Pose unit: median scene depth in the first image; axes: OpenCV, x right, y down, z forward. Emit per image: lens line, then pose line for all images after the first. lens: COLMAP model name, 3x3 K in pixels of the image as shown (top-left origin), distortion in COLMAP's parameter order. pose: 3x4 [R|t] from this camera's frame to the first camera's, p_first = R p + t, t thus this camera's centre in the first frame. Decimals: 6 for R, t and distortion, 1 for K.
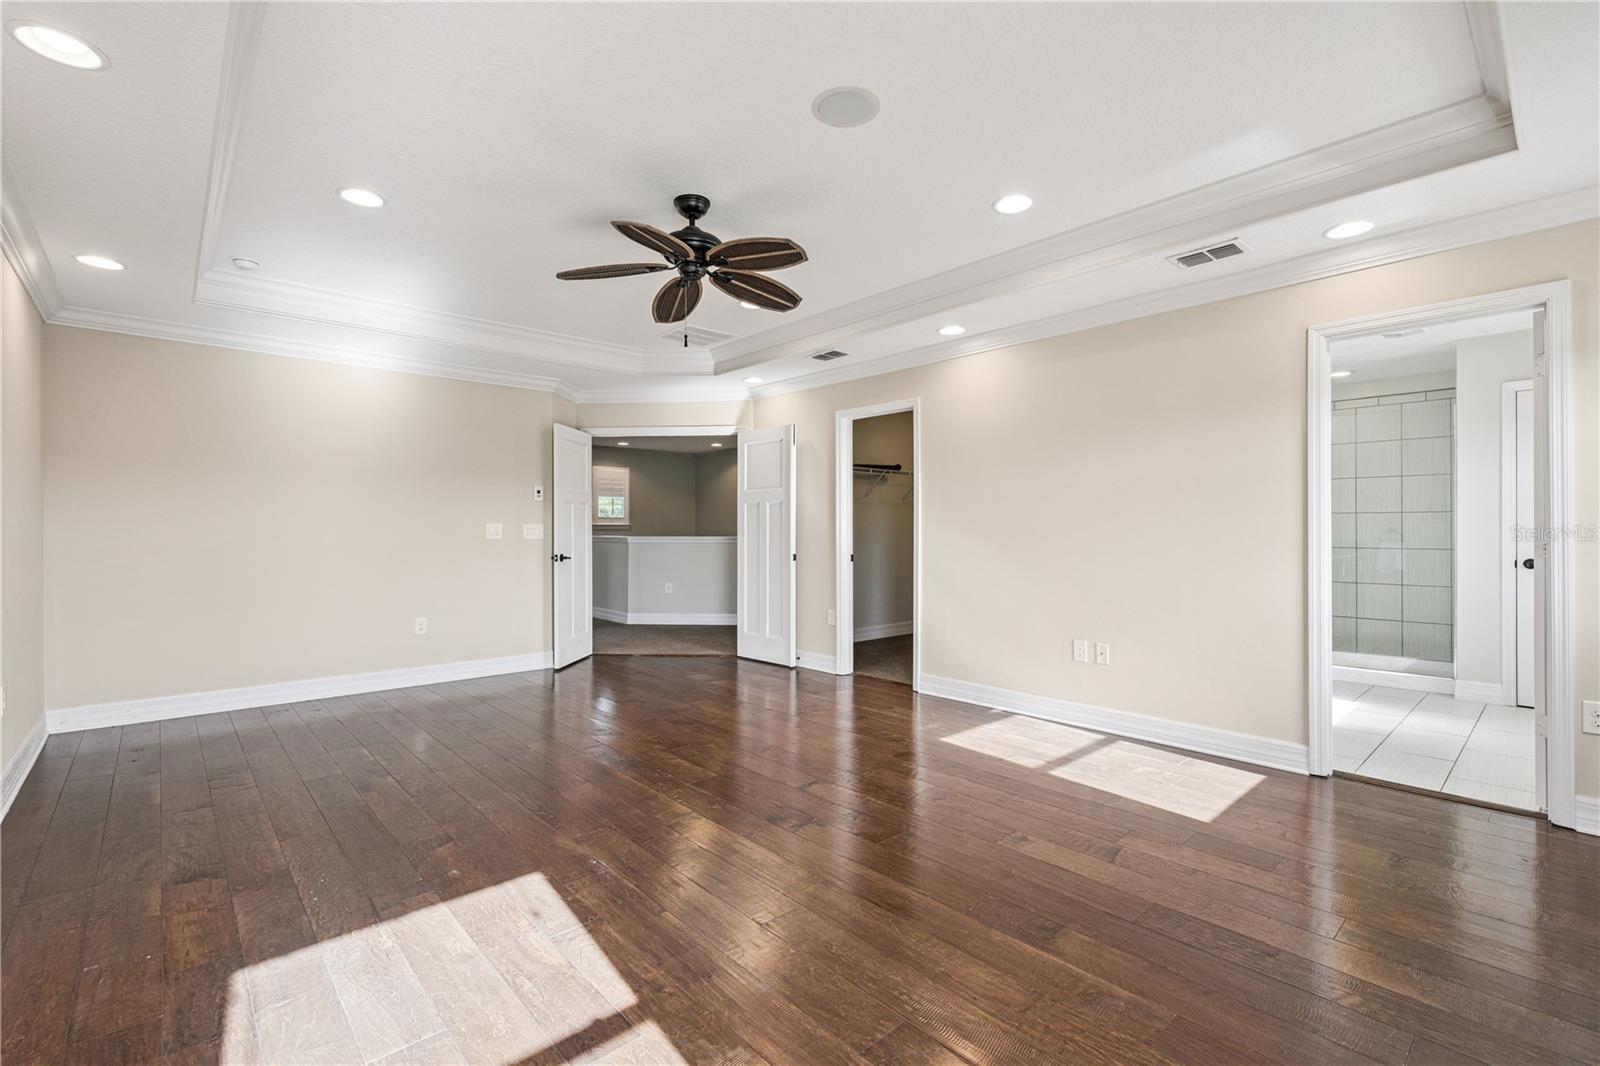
lens RADIAL K [[709.2, 0, 797.2], [0, 709.2, 534.0], [0, 0, 1]] dist [-0.002929, -0.000398]
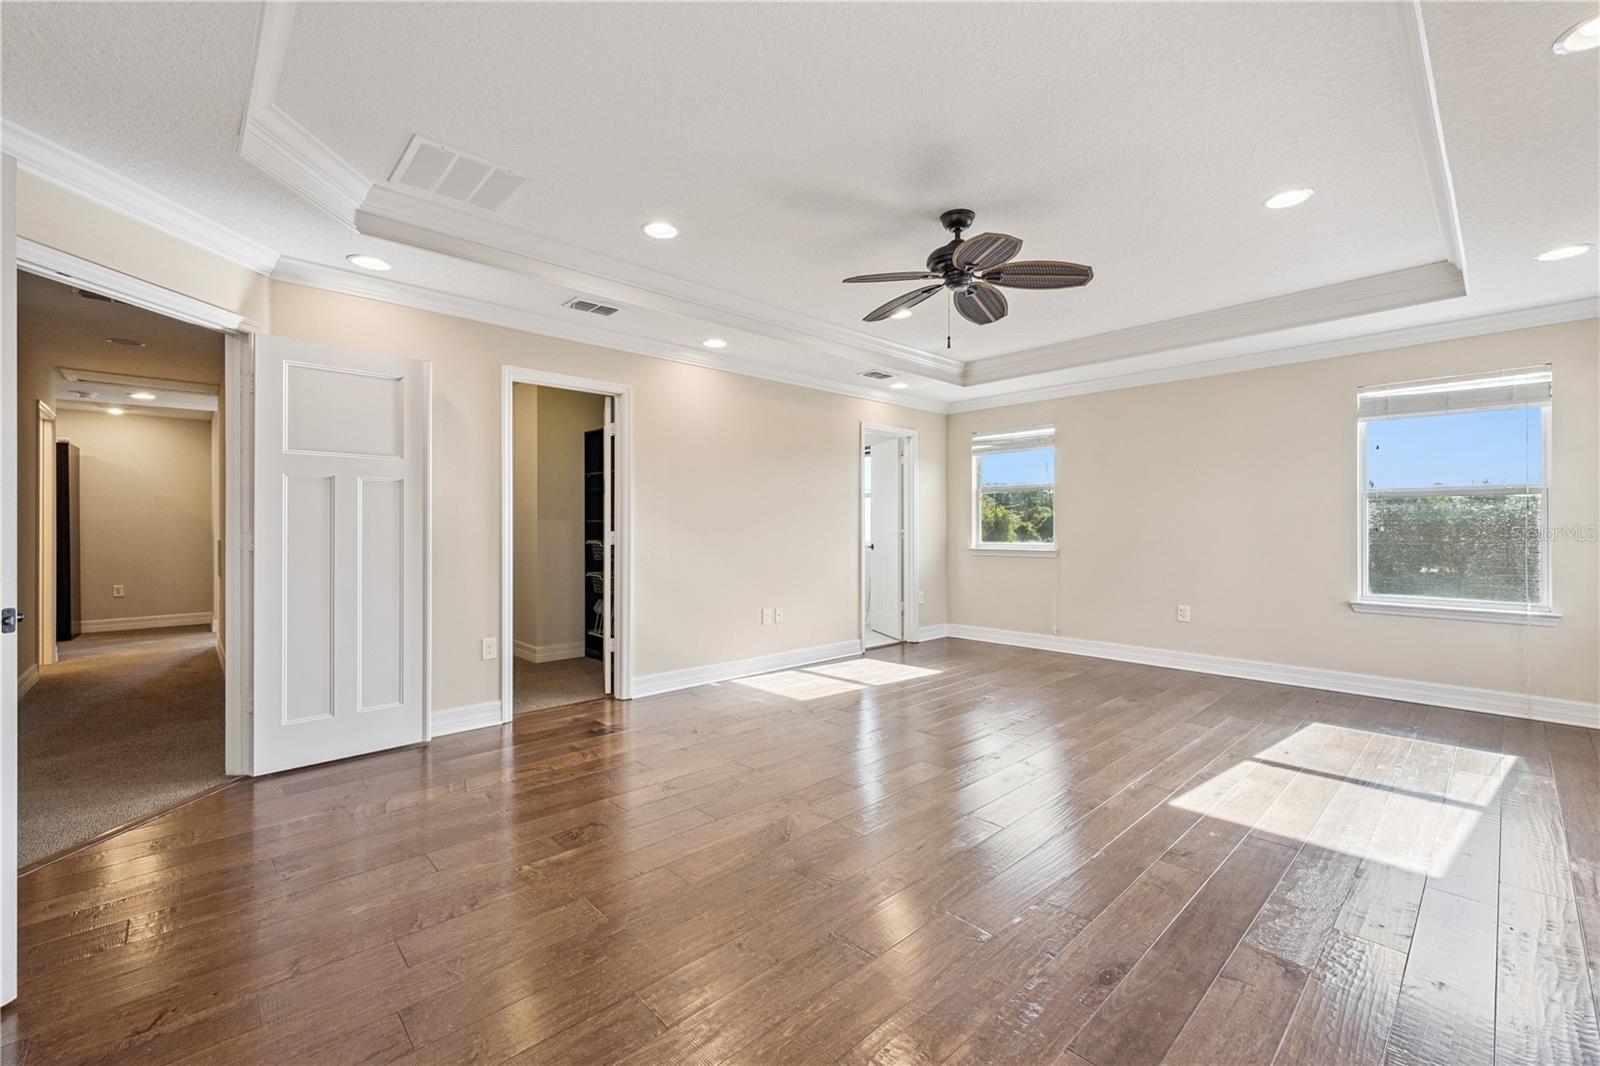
lens RADIAL K [[659.6, 0, 805.9], [0, 659.6, 533.1], [0, 0, 1]] dist [0.000570, -0.000243]
pose [[-0.025178, -0.004785, 0.999672, -0.704063], [0.008091, 0.999955, 0.004990, 0.000091], [-0.999650, 0.008213, -0.025138, 0.784217]]
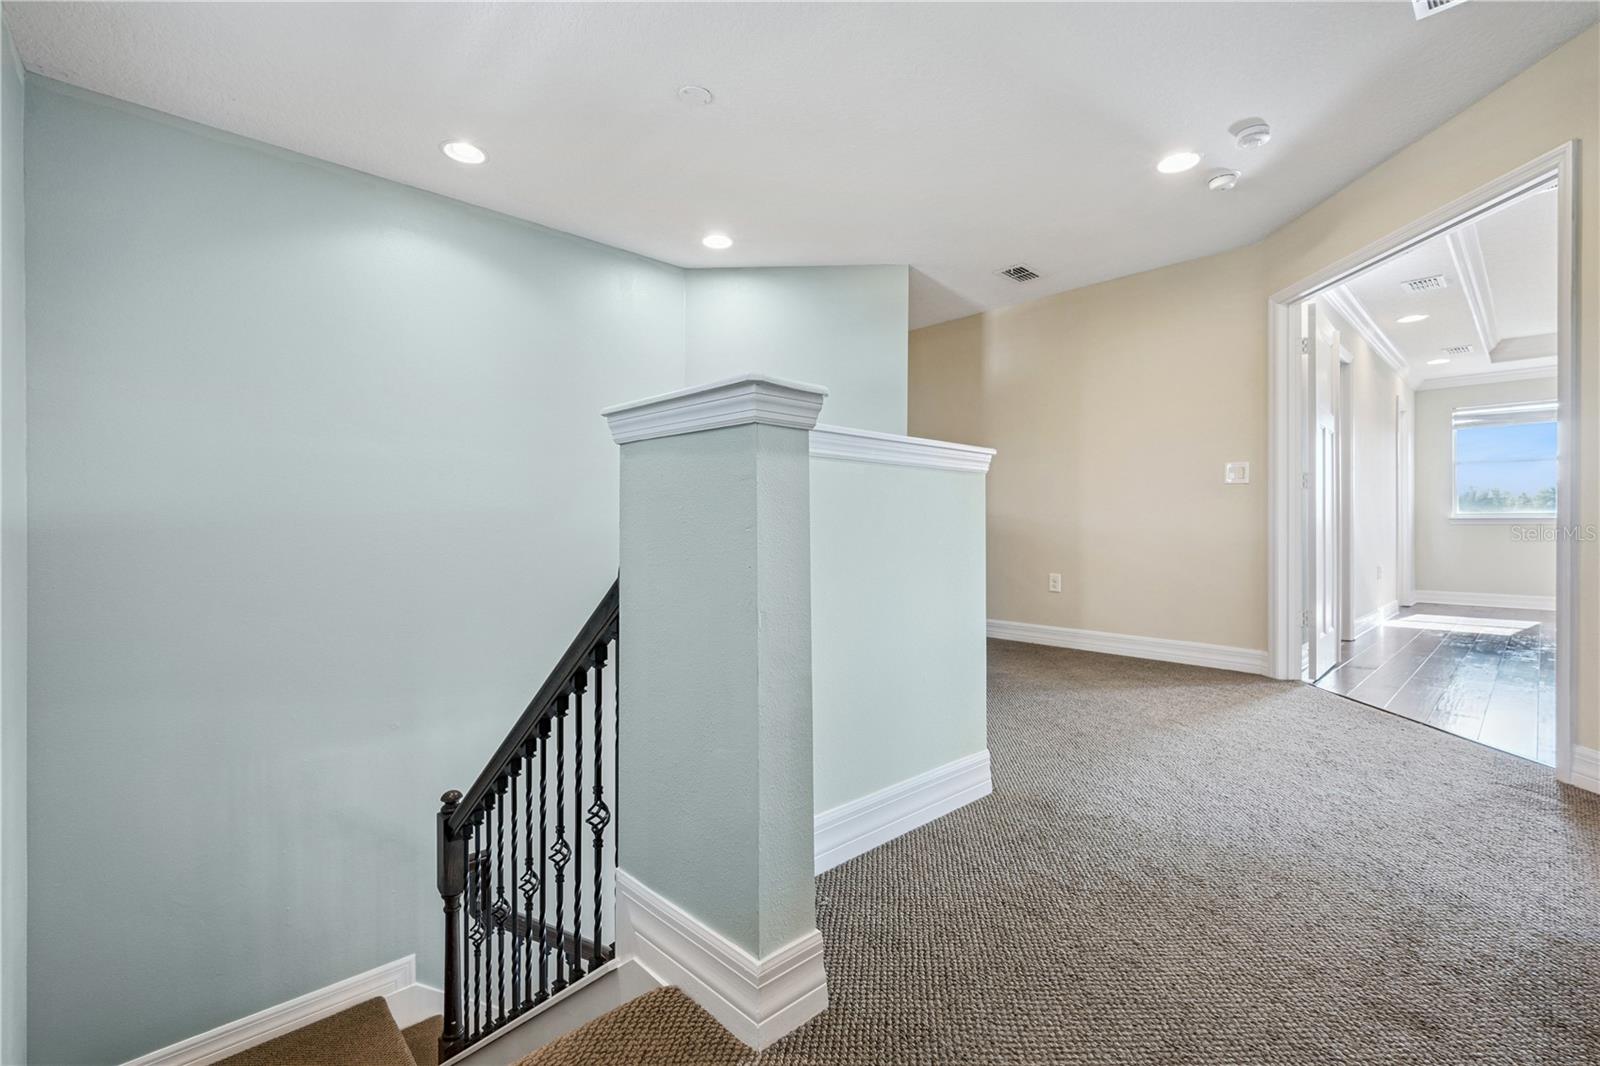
lens RADIAL K [[714.3, 0, 798.3], [0, 714.3, 527.8], [0, 0, 1]] dist [0.001671, 0.000188]
pose [[-0.030866, -0.000414, 0.999523, -0.873521], [0.004156, 0.999991, 0.000543, 0.057096], [-0.999515, 0.004171, -0.030864, 1.880341]]
